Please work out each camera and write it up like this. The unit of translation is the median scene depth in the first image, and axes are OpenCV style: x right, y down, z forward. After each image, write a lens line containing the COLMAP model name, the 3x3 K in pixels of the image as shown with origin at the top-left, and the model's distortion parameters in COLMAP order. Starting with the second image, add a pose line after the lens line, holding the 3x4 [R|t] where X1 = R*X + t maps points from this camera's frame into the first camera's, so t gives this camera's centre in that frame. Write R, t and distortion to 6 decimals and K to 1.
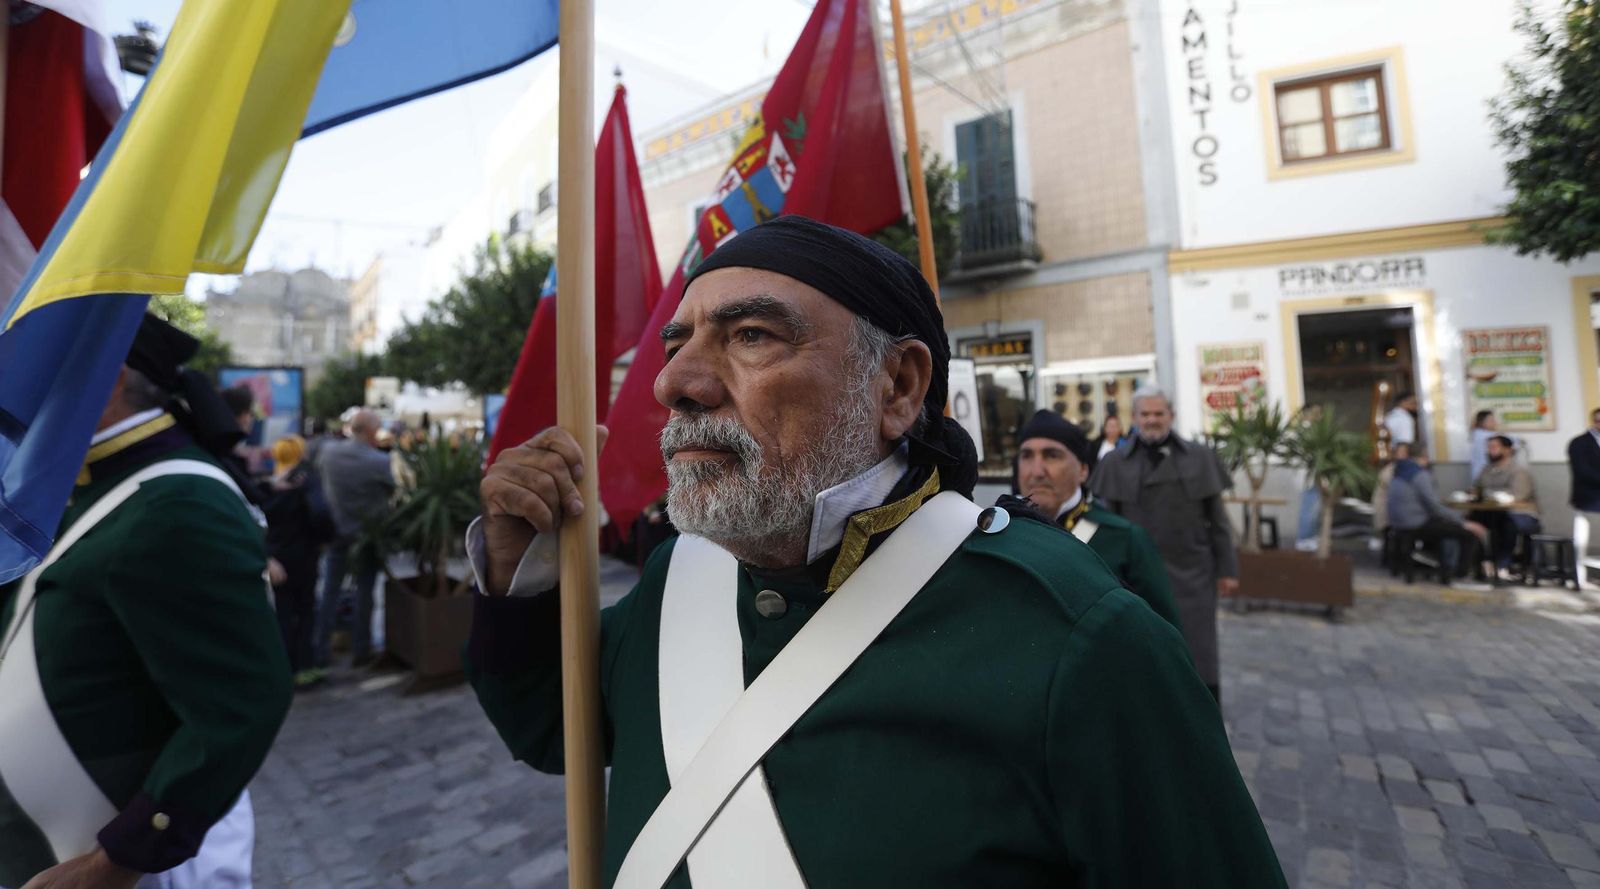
lens RADIAL K [[725.5, 0, 795.4], [0, 725.5, 366.1], [0, 0, 1]] dist [-0.078625, 0.027198]
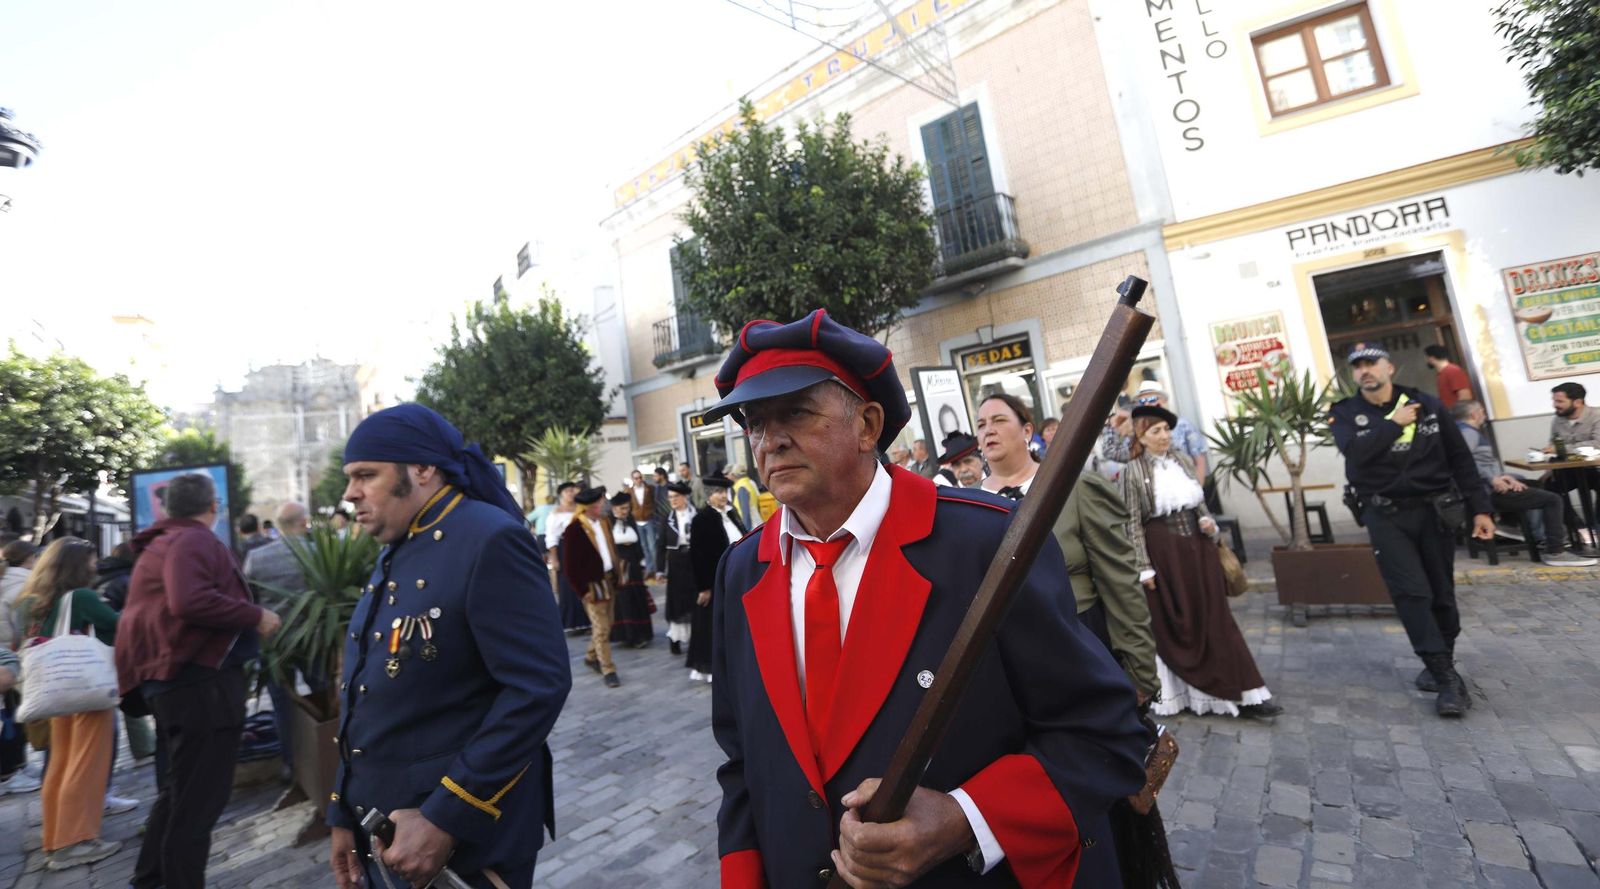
lens RADIAL K [[725.5, 0, 795.4], [0, 725.5, 366.1], [0, 0, 1]] dist [-0.078625, 0.027198]
pose [[0.992786, -0.118154, -0.020384, 0.050529], [0.117026, 0.991883, -0.049739, 0.007382], [0.026096, 0.046994, 0.998554, 0.077099]]
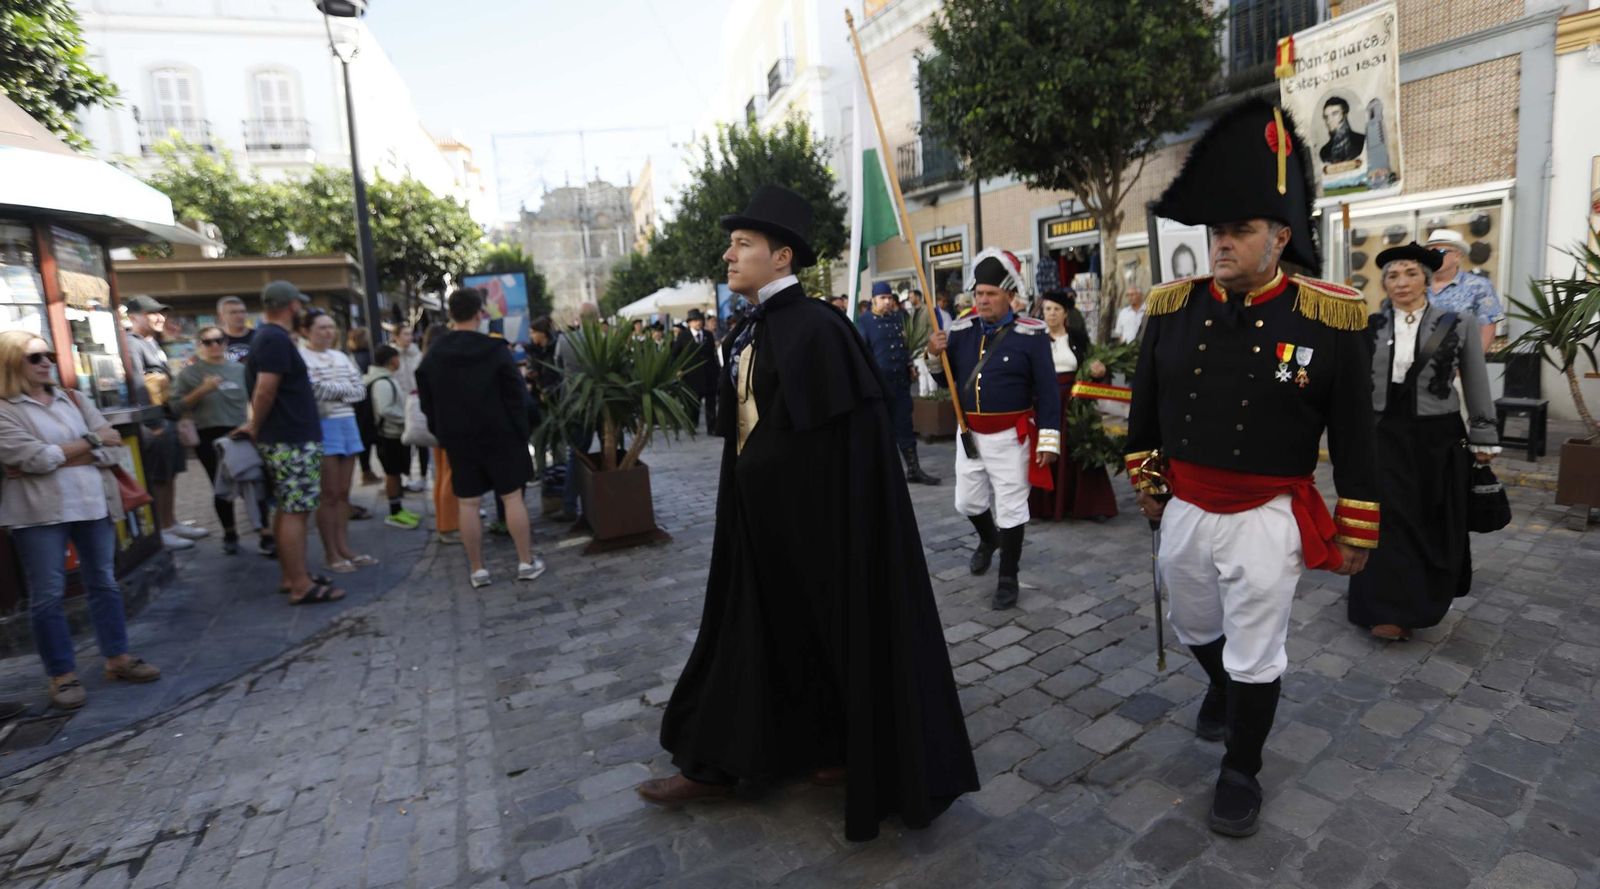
lens RADIAL K [[730.3, 0, 796.6], [0, 730.3, 411.9], [0, 0, 1]] dist [-0.082318, 0.029834]
pose [[0.930336, 0.003464, -0.366691, 0.086207], [0.078601, 0.974831, 0.208628, 0.012170], [0.358185, -0.222917, 0.906649, 0.049712]]
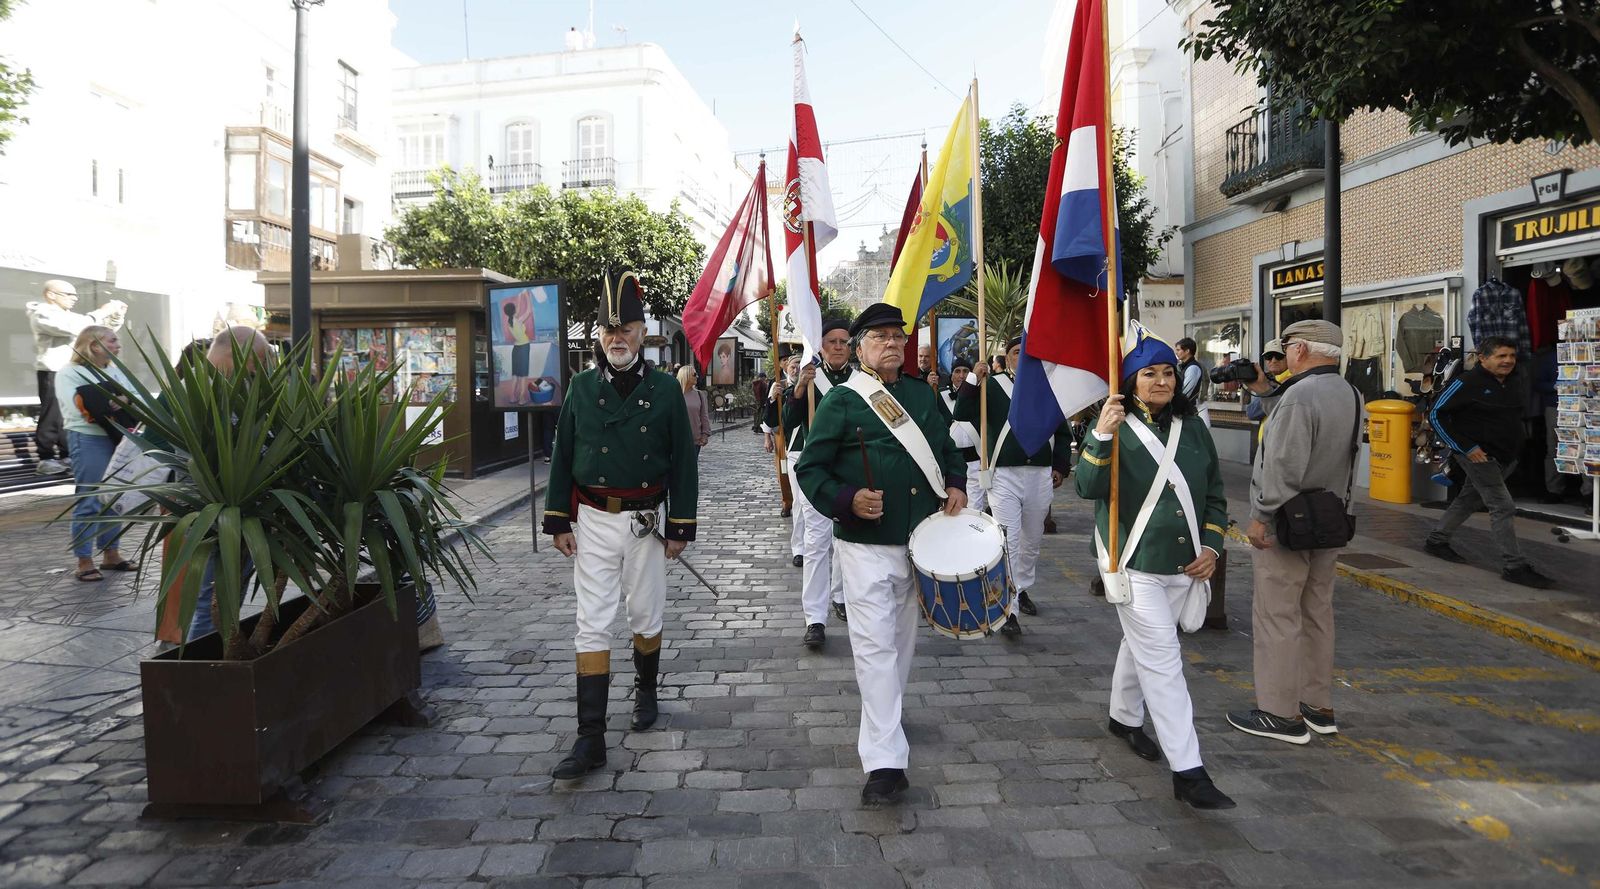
lens RADIAL K [[727.9, 0, 800.8], [0, 727.9, 380.7], [0, 0, 1]] dist [-0.073684, 0.027967]
pose [[0.672183, 0.016745, -0.740195, 0.075823], [0.059578, 0.995279, 0.076620, 0.051055], [0.737984, -0.095602, 0.668012, 0.465033]]
